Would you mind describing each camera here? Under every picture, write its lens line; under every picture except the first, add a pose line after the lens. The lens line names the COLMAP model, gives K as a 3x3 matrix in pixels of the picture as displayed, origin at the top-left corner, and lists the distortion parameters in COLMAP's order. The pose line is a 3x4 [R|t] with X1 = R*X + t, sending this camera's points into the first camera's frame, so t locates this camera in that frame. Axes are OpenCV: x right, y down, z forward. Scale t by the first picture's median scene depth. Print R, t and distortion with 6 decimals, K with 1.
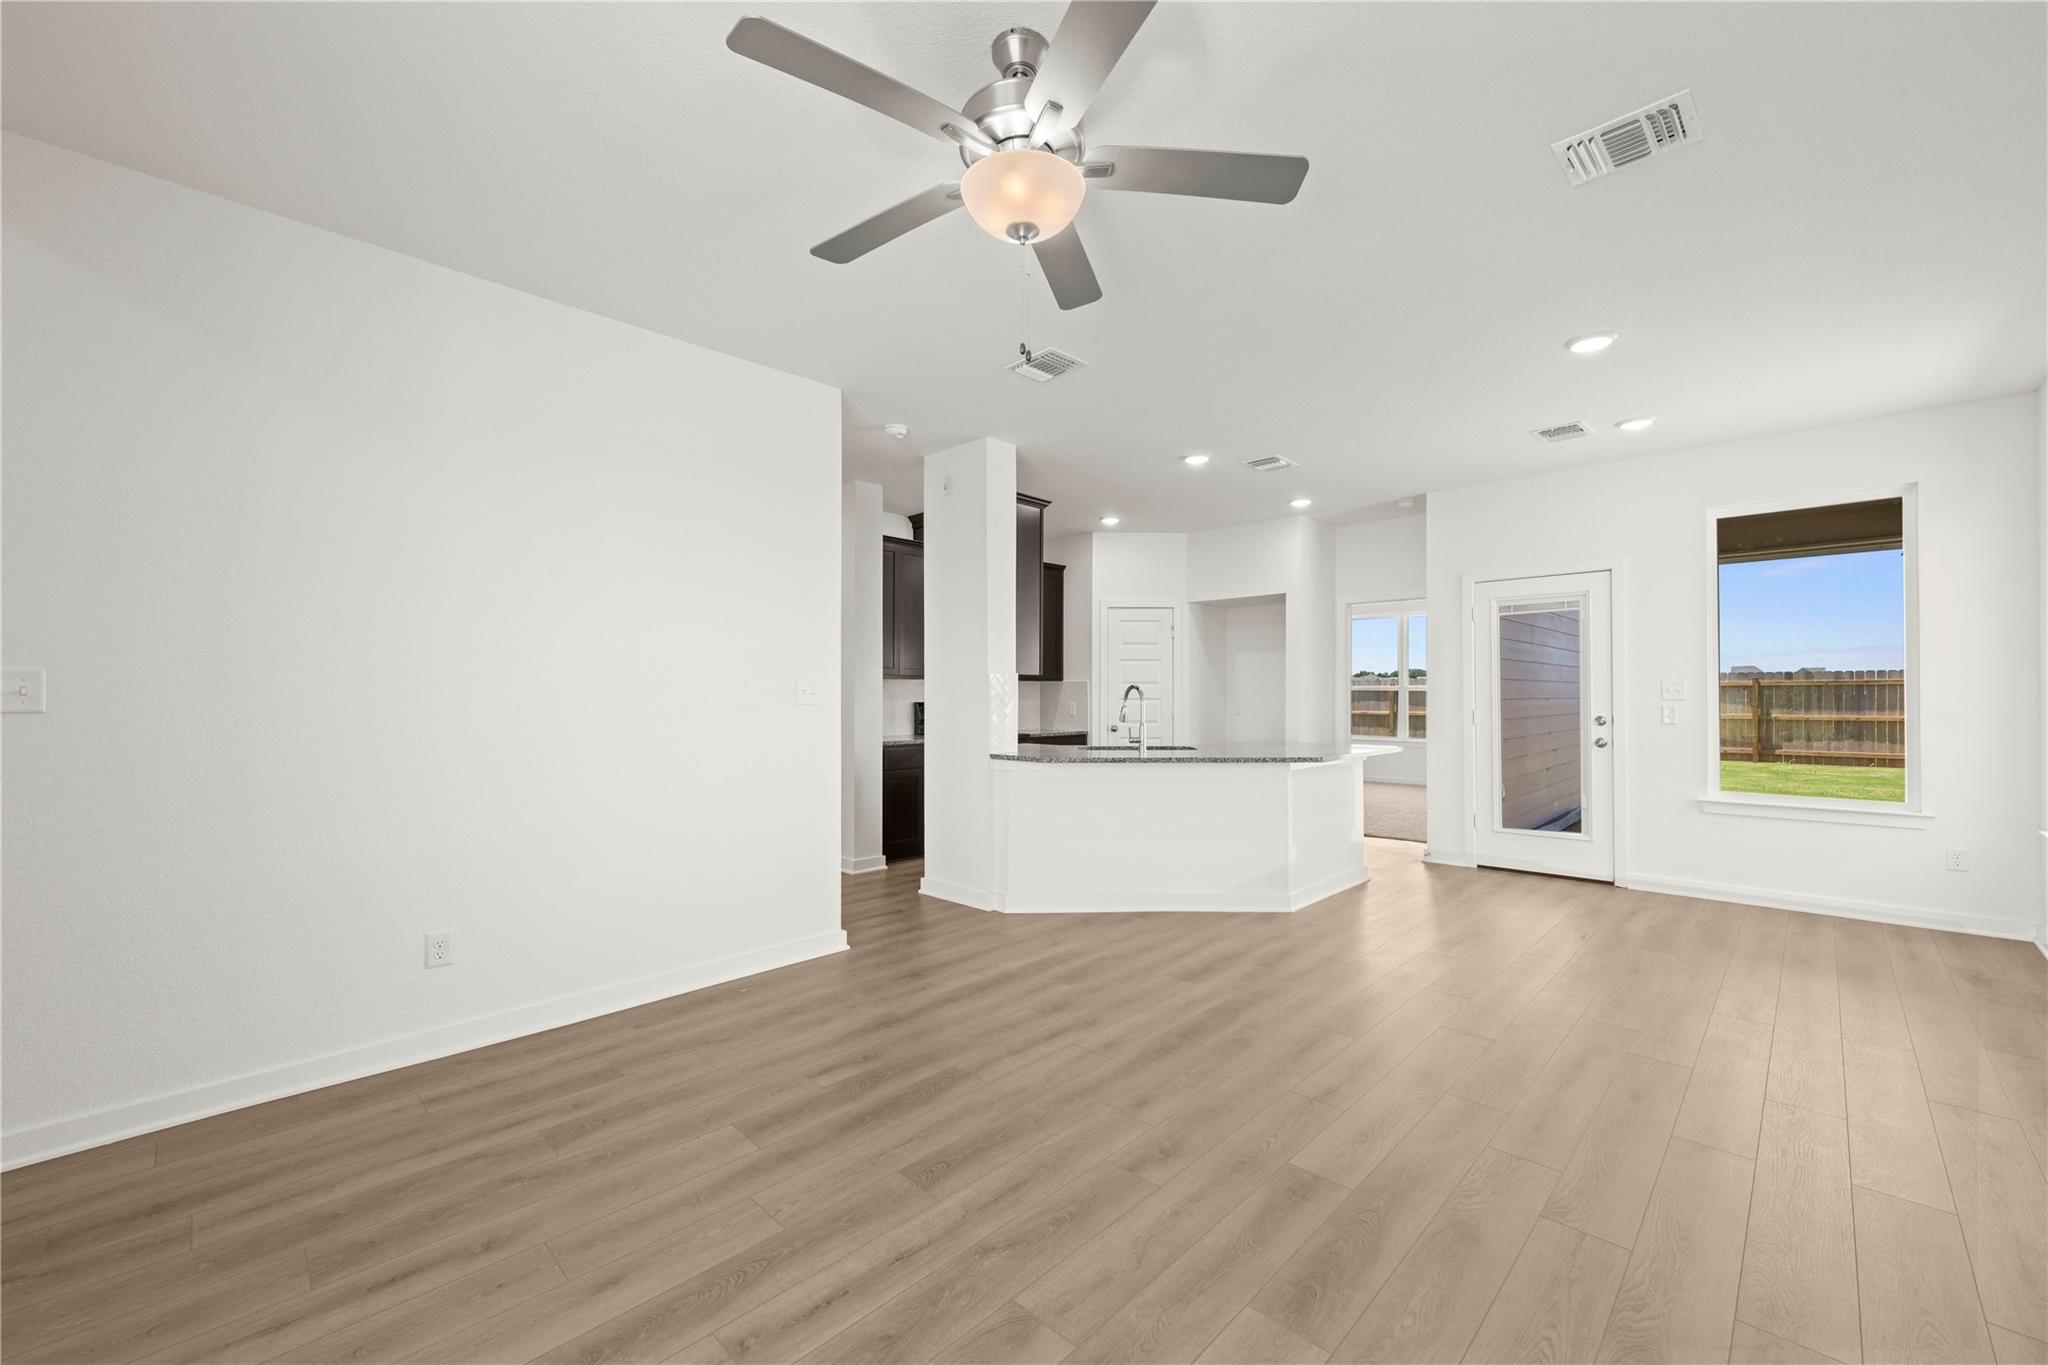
lens RADIAL K [[820.7, 0, 1024.6], [0, 820.7, 693.4], [0, 0, 1]] dist [-0.000718, -0.000092]
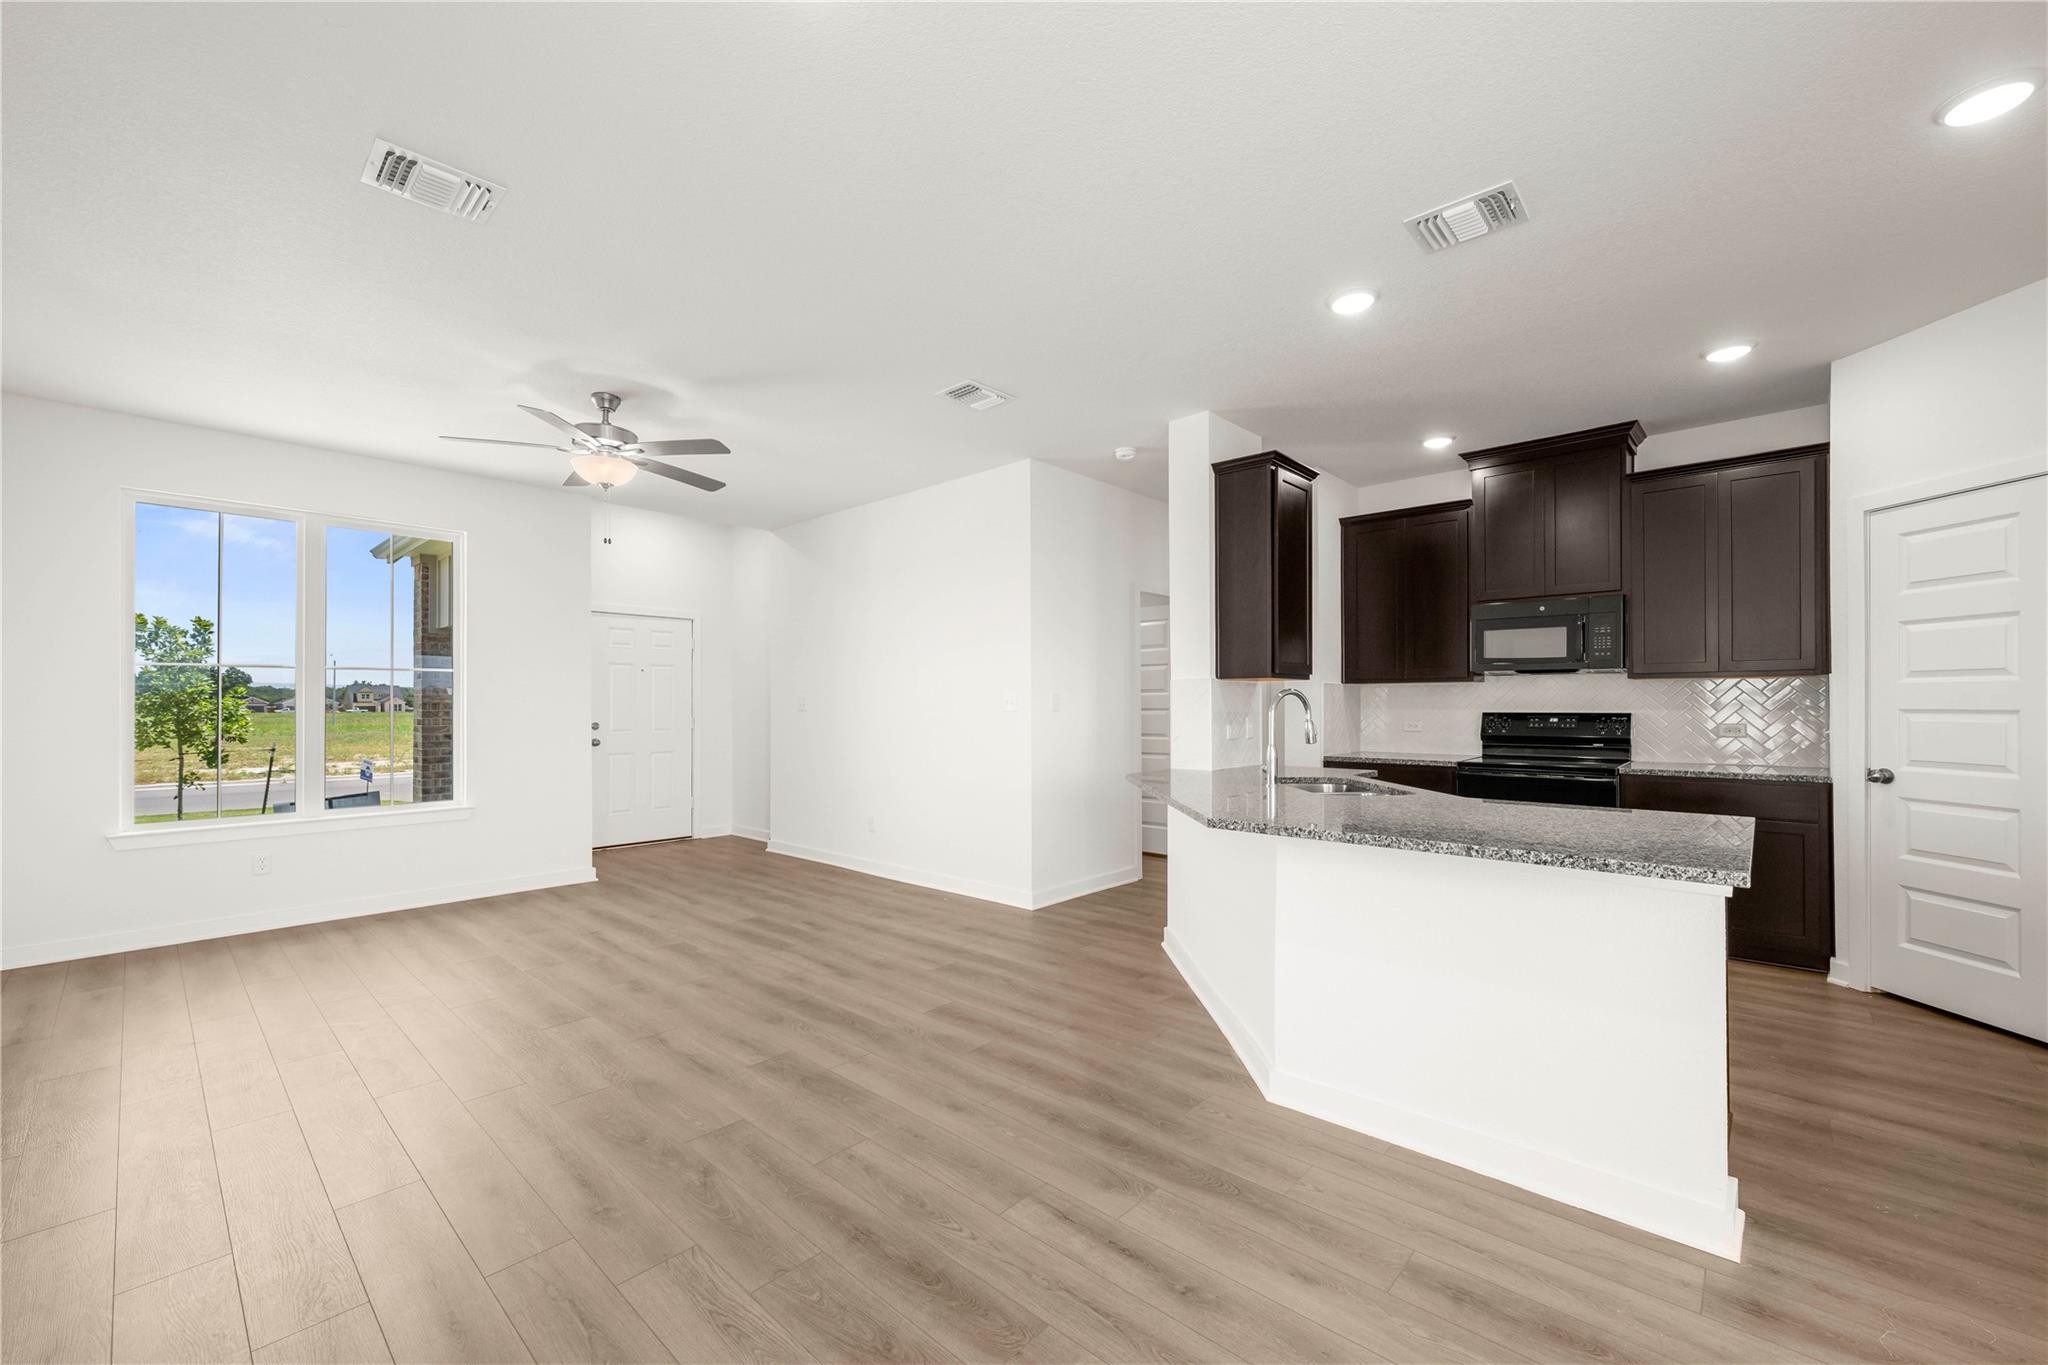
lens RADIAL K [[802.5, 0, 1029.1], [0, 802.5, 701.7], [0, 0, 1]] dist [0.000609, 0.000057]
pose [[0.036458, -0.002567, -0.999332, 0.836716], [0.005723, 0.999981, -0.002360, 0.000405], [0.999319, -0.005634, 0.036472, 0.803887]]
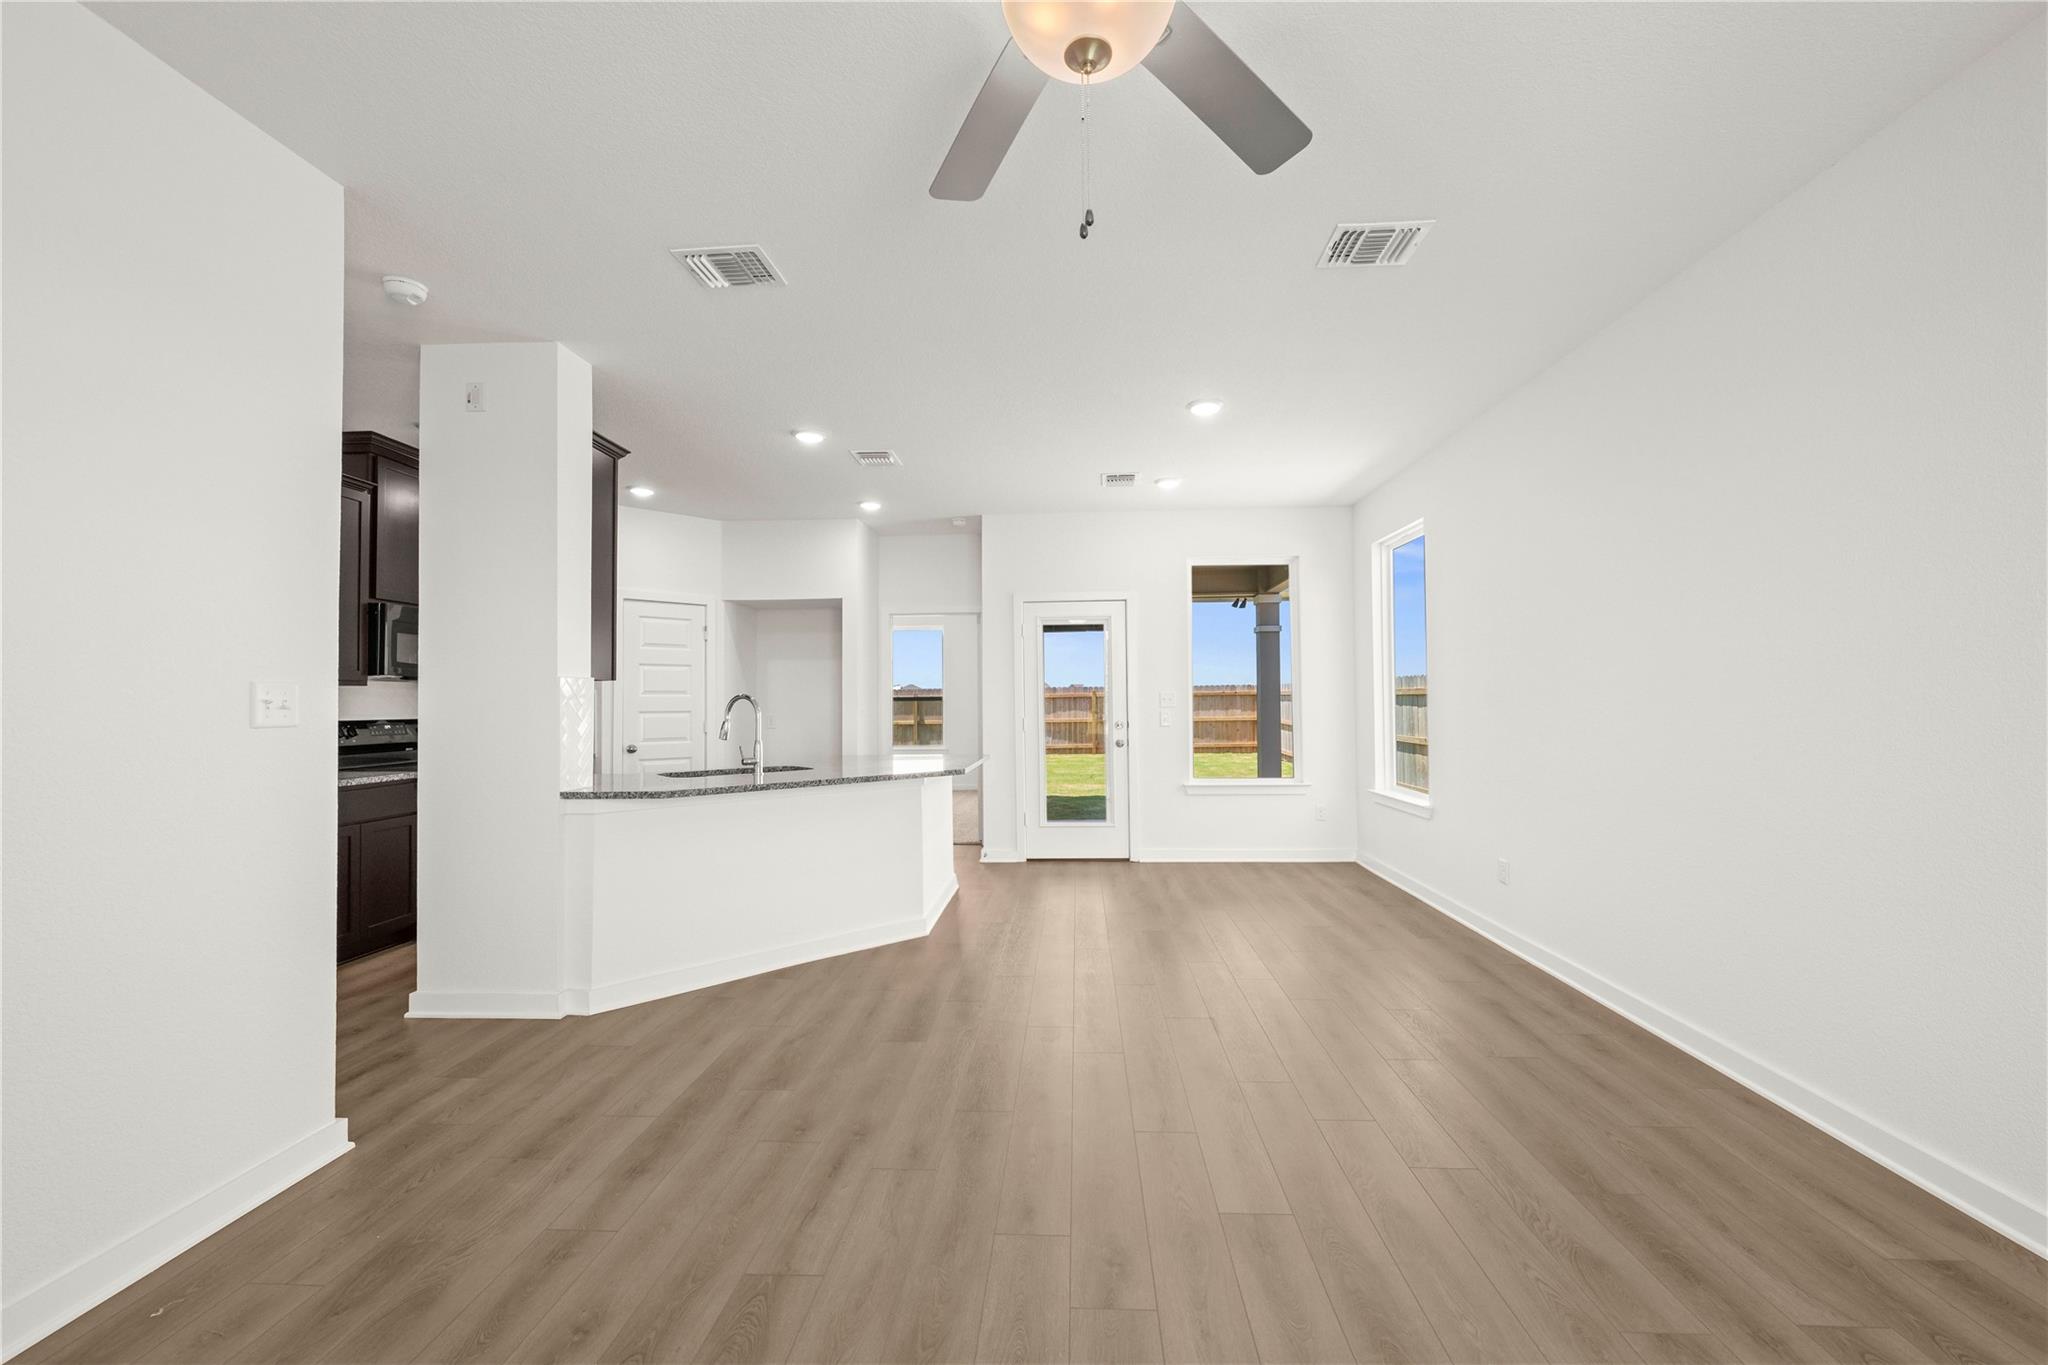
lens RADIAL K [[819.7, 0, 1043.4], [0, 819.7, 686.5], [0, 0, 1]] dist [0.000217, 0.000080]
pose [[0.744341, 0.008431, 0.667746, -0.202355], [0.006917, 0.999769, -0.020333, 0.000875], [-0.667763, 0.019754, 0.744111, 0.201042]]
